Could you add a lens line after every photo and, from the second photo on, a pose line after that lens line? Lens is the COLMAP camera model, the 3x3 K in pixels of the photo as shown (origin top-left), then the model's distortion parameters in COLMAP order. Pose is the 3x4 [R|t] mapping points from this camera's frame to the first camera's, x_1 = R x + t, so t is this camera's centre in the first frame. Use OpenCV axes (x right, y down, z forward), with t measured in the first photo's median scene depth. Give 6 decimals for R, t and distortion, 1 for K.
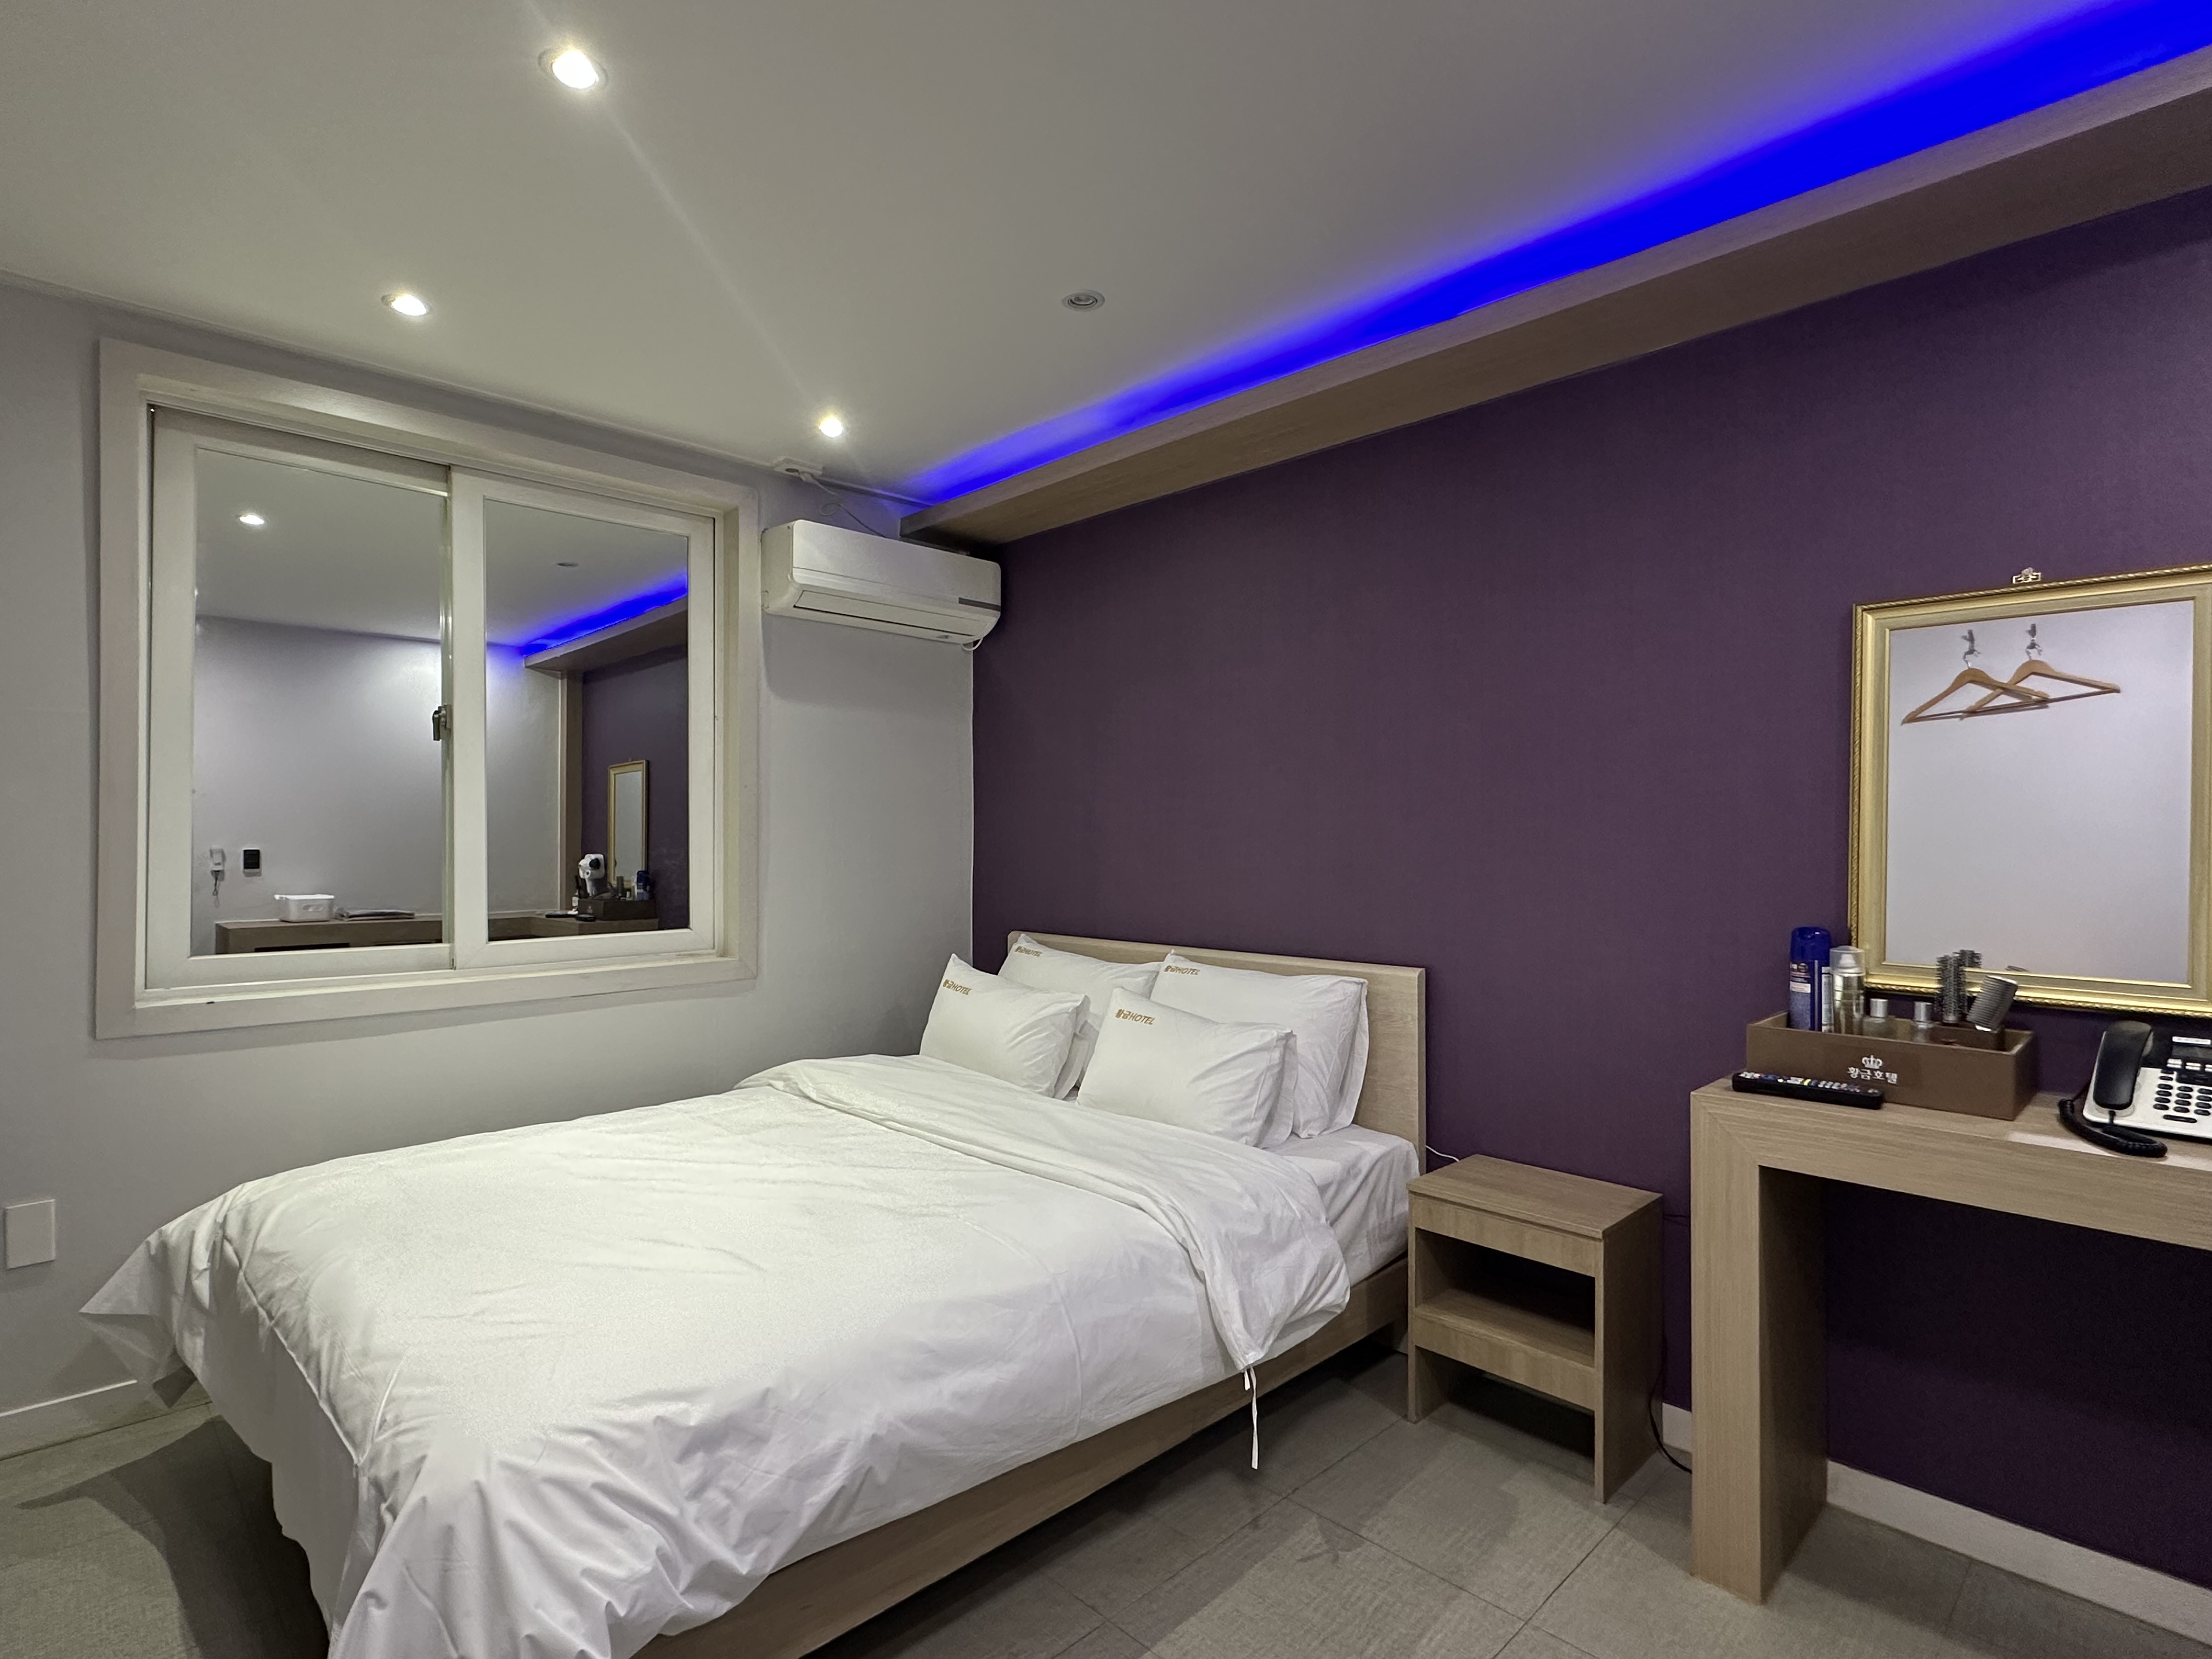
lens RADIAL K [[1104.6, 0, 1121.4], [0, 1104.6, 840.7], [0, 0, 1]] dist [-0.003039, -0.004062]
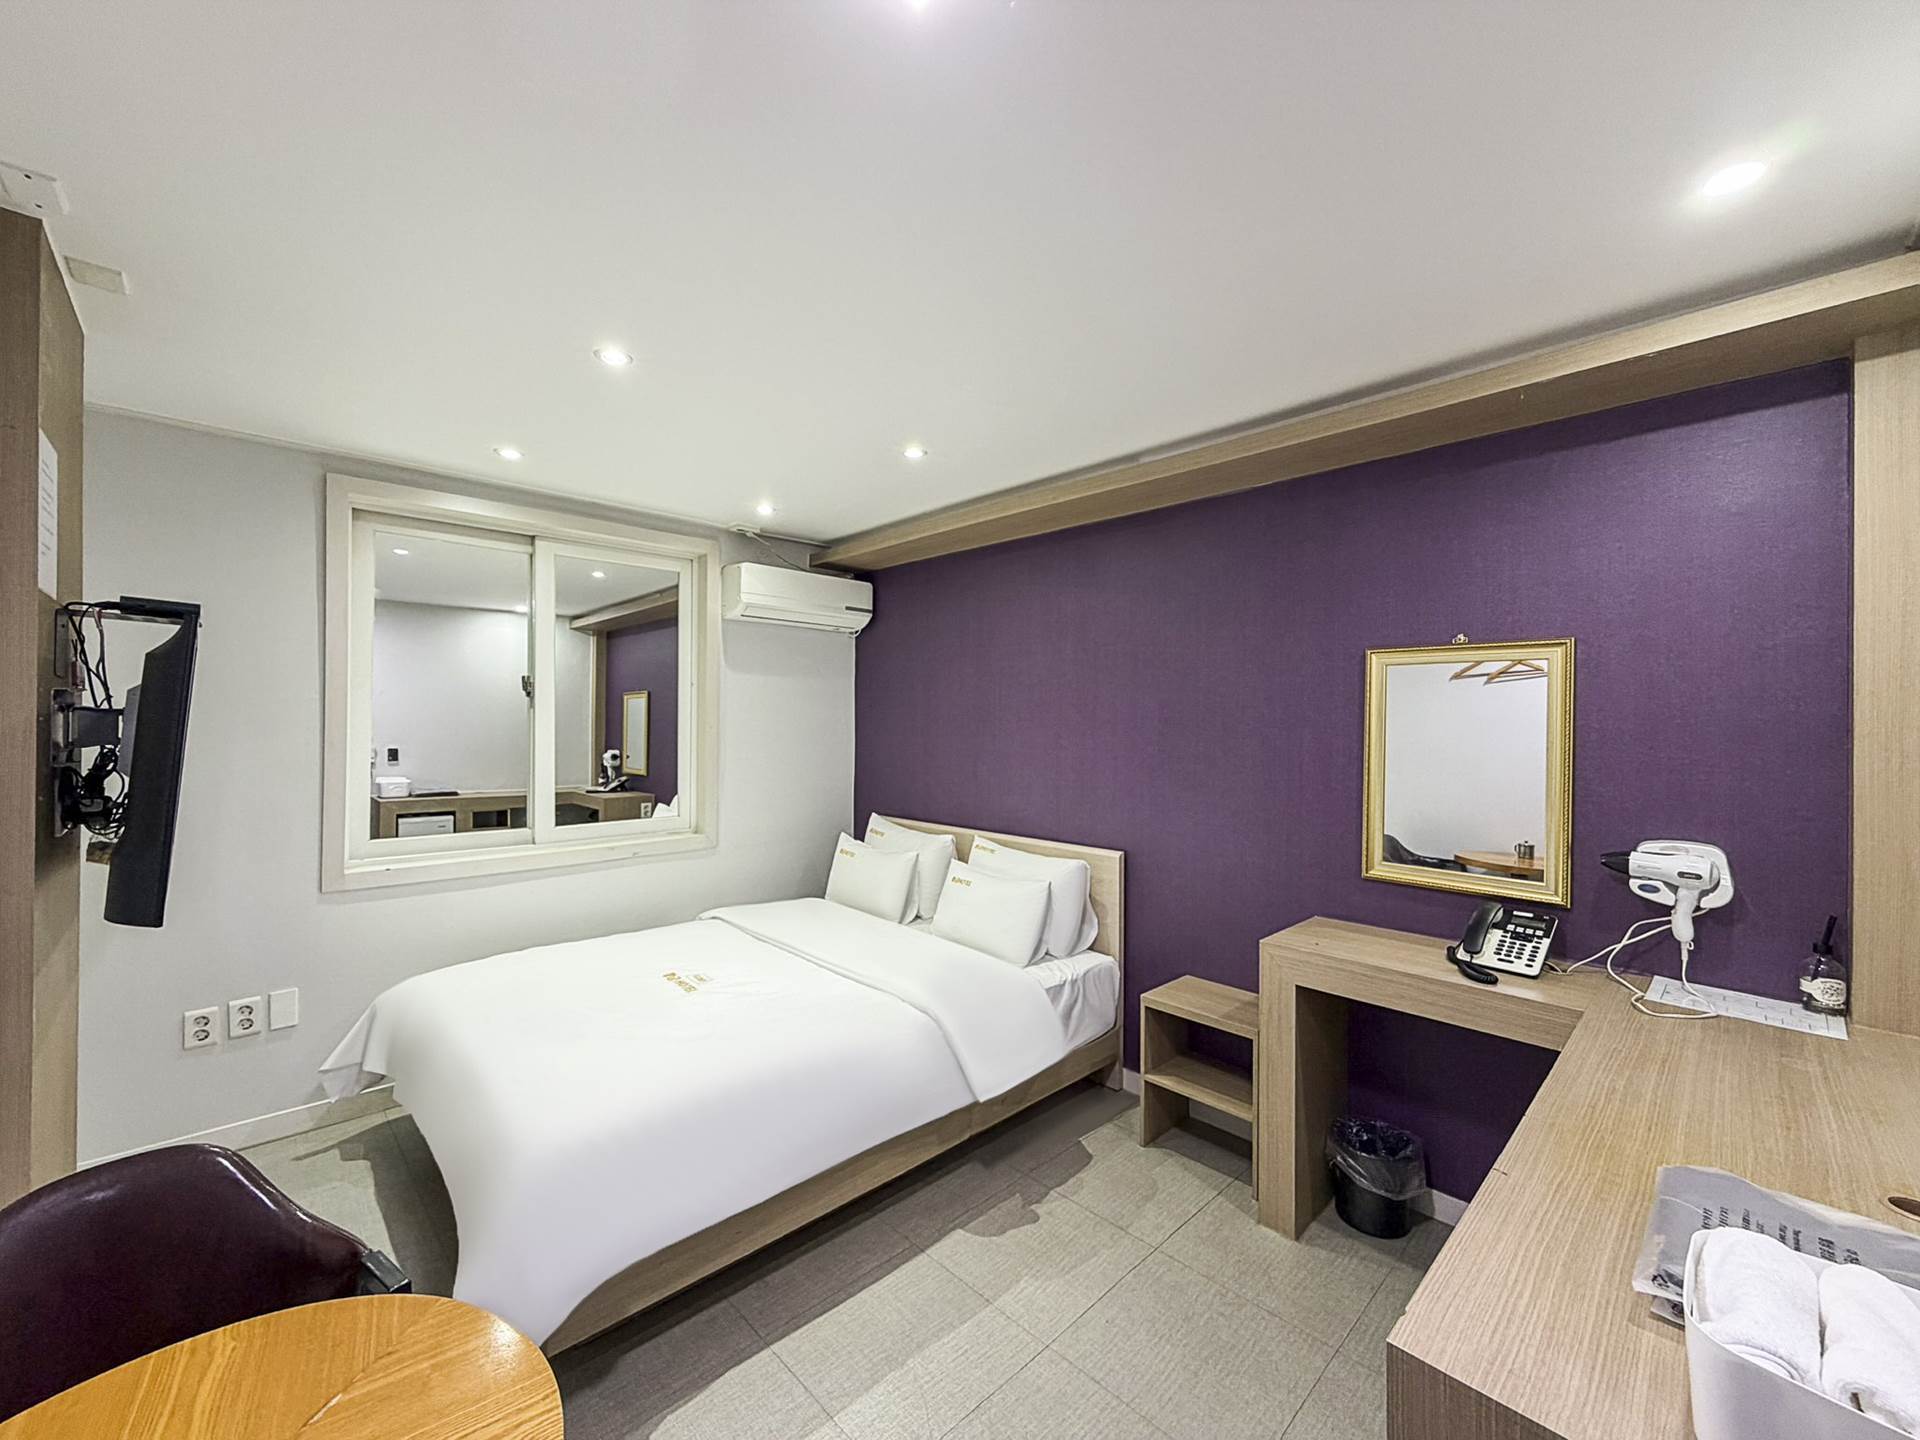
lens RADIAL K [[768.5, 0, 951.5], [0, 768.5, 717.8], [0, 0, 1]] dist [-0.001688, 0.000210]
pose [[0.999553, -0.004745, -0.029521, 0.040297], [0.004263, 0.999857, -0.016353, -0.046521], [0.029595, 0.016220, 0.999430, -0.104303]]
